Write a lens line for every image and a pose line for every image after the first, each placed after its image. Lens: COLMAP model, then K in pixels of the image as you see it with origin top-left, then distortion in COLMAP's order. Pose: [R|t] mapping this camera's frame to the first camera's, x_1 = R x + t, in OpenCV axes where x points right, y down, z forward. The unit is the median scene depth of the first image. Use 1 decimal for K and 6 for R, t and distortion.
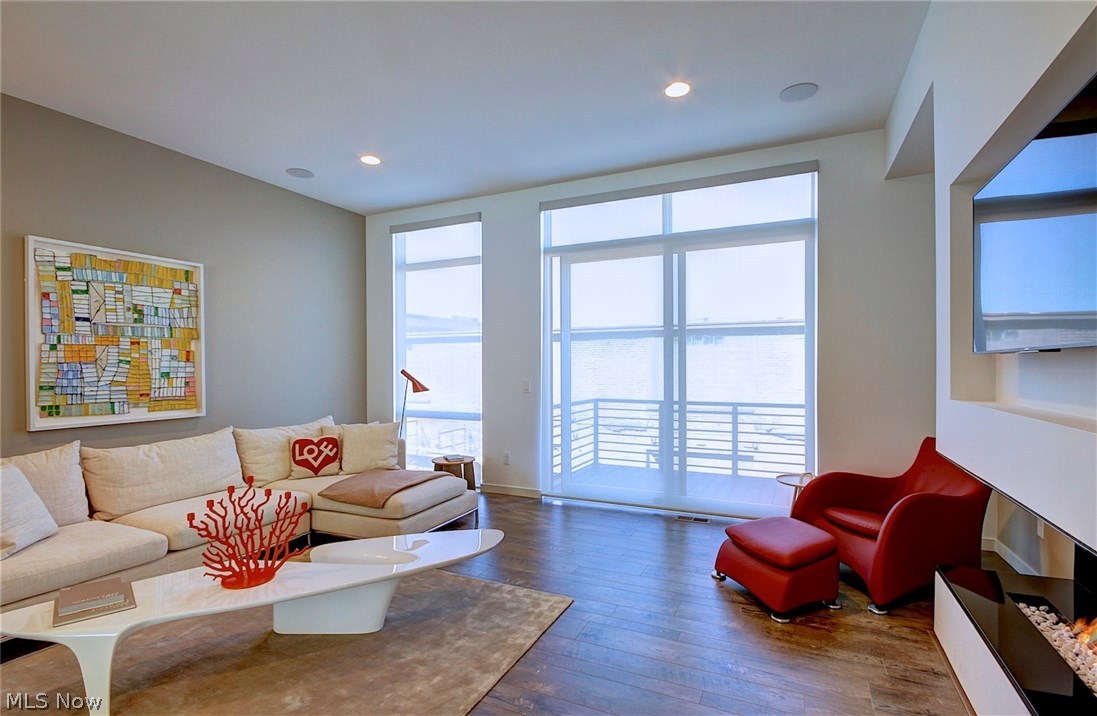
lens RADIAL K [[520.2, 0, 547.0], [0, 520.2, 366.8], [0, 0, 1]] dist [-0.000199, 0.000501]
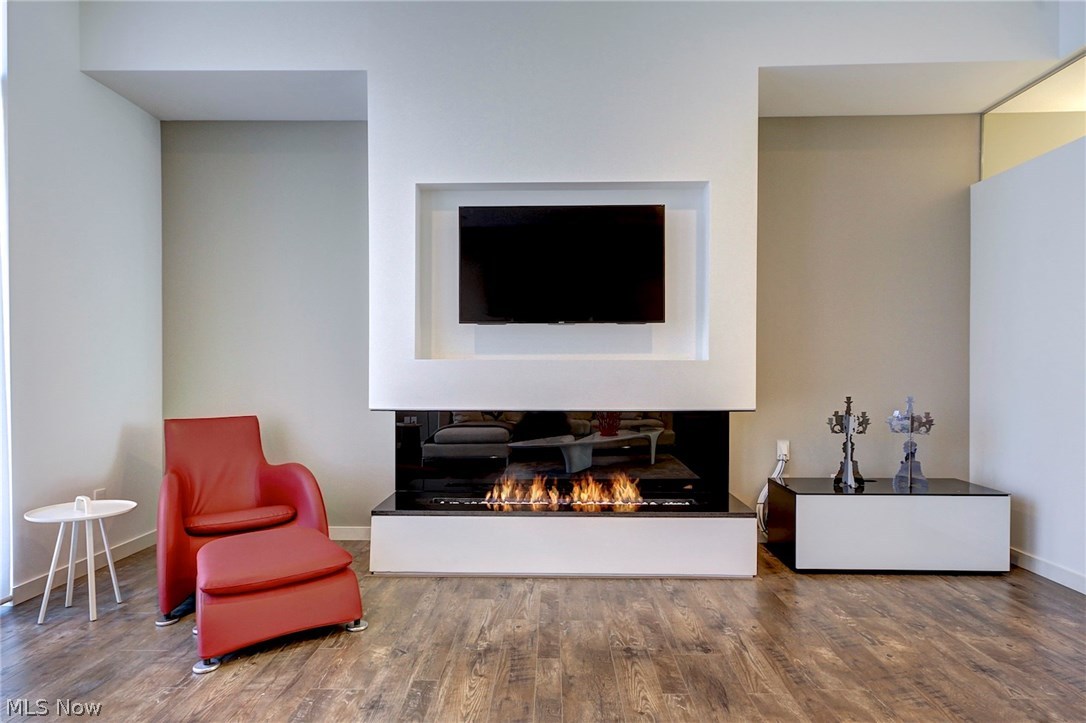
lens RADIAL K [[625.8, 0, 542.1], [0, 625.8, 373.3], [0, 0, 1]] dist [0.017183, 0.000087]
pose [[-0.412958, -0.001583, 0.910749, -0.375421], [0.003610, 0.999988, 0.003375, 0.049569], [-0.910743, 0.004681, -0.412947, 0.730720]]
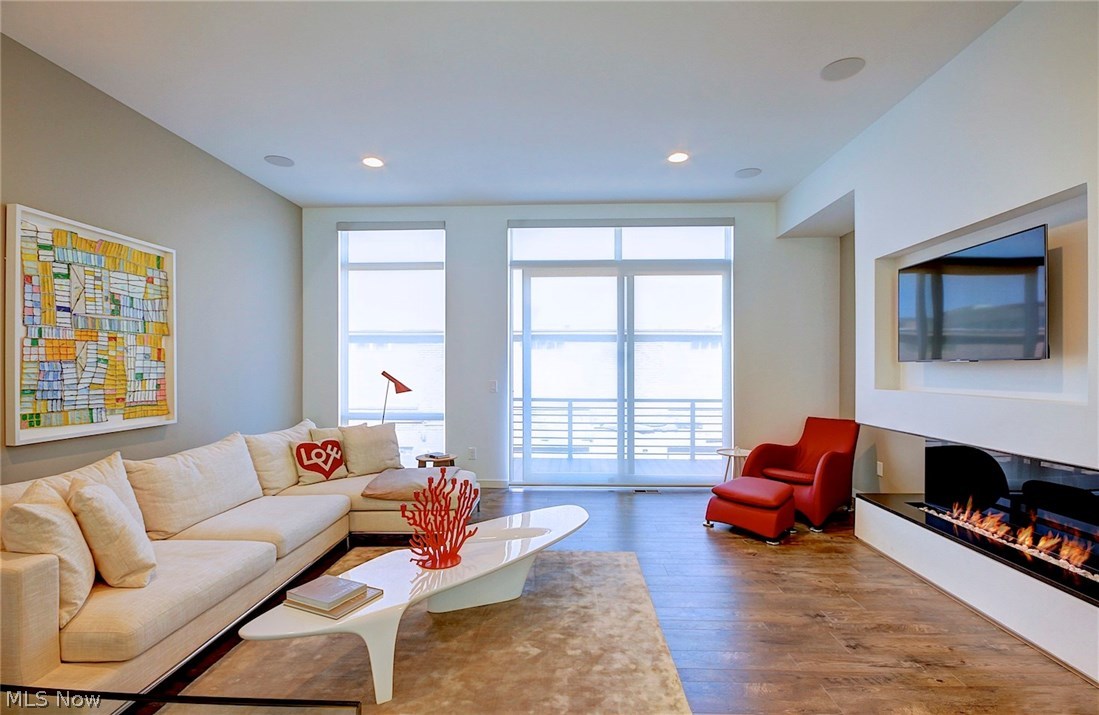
lens RADIAL K [[516.5, 0, 550.2], [0, 516.5, 367.7], [0, 0, 1]] dist [-0.000555, -0.001310]
pose [[0.919105, 0.004744, 0.393985, -0.444293], [-0.003846, 0.999988, -0.003069, 0.001473], [-0.393995, 0.001306, 0.919112, -0.052793]]
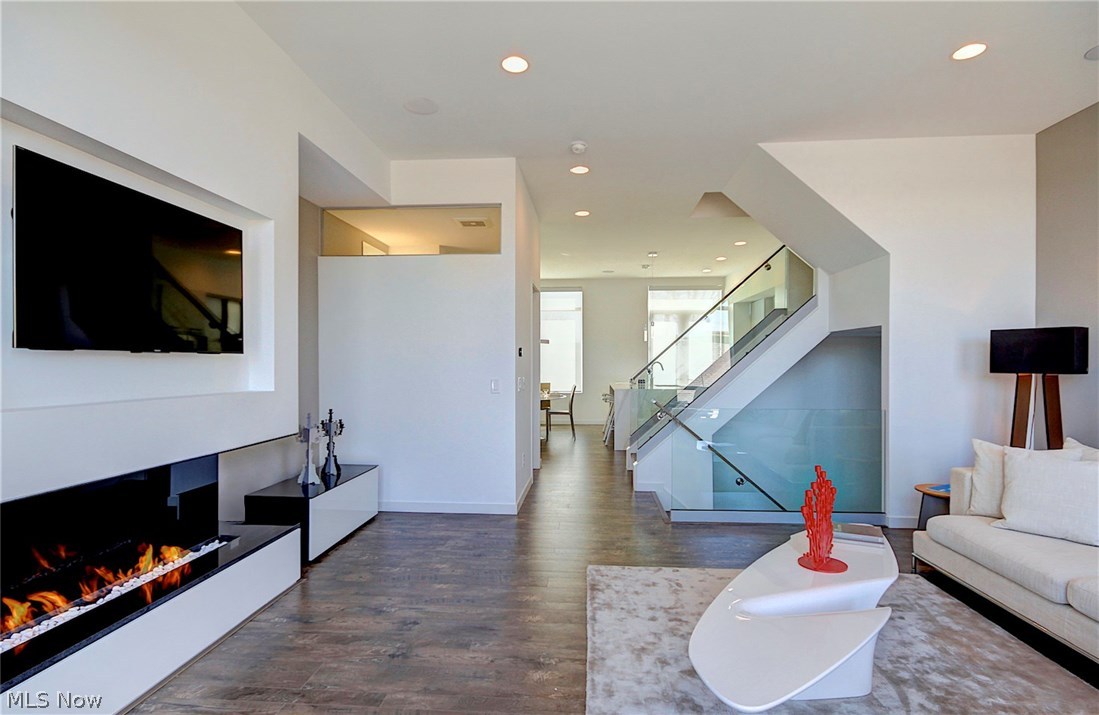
lens RADIAL K [[549.0, 0, 549.5], [0, 549.0, 357.5], [0, 0, 1]] dist [-0.000436, -0.000113]
pose [[-0.932798, 0.002030, -0.360393, 0.183840], [0.004181, 0.999978, -0.005188, -0.002425], [0.360374, -0.006346, -0.932786, 1.022544]]
